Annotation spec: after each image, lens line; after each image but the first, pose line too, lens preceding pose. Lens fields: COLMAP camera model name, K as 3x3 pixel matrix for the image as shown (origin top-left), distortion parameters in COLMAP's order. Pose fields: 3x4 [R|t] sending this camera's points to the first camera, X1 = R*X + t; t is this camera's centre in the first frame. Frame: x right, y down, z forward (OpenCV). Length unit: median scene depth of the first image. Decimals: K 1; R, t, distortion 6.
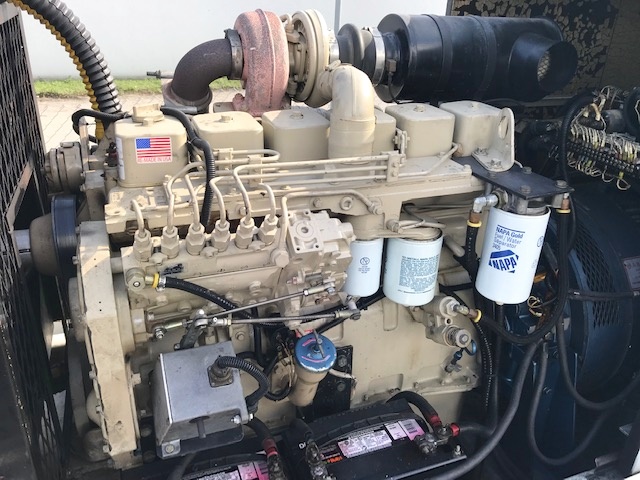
lens RADIAL K [[524.7, 0, 323.2], [0, 524.7, 238.1], [0, 0, 1]] dist [0.065266, -0.077715]
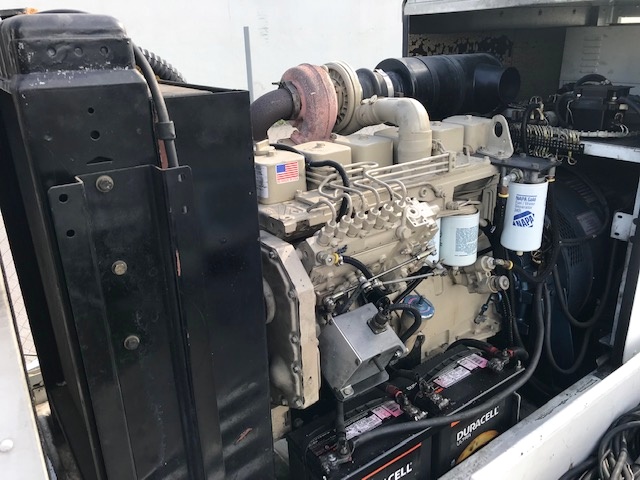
lens RADIAL K [[524.7, 0, 323.2], [0, 524.7, 238.1], [0, 0, 1]] dist [0.065266, -0.077715]
pose [[0.961666, -0.162804, 0.220665, -0.462315], [0.180639, 0.981525, -0.063076, 0.078718], [-0.206319, 0.100519, 0.973308, -0.235658]]
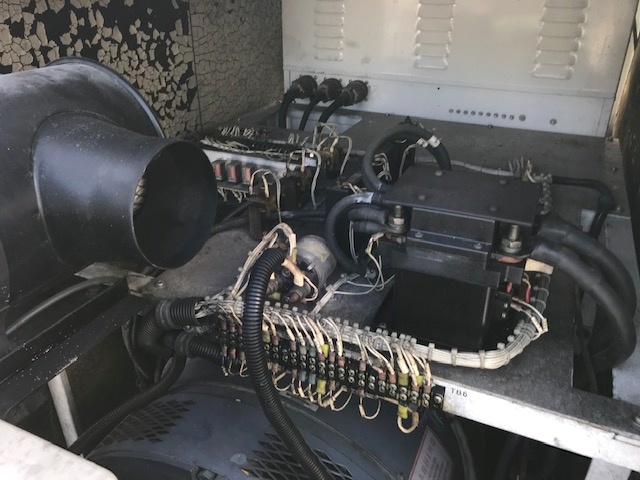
lens RADIAL K [[524.7, 0, 323.2], [0, 524.7, 238.1], [0, 0, 1]] dist [0.065266, -0.077715]
pose [[0.705239, -0.361136, 0.610097, 0.323073], [0.330161, 0.928826, 0.168154, -0.388701], [-0.627400, 0.082841, 0.774278, 0.757433]]
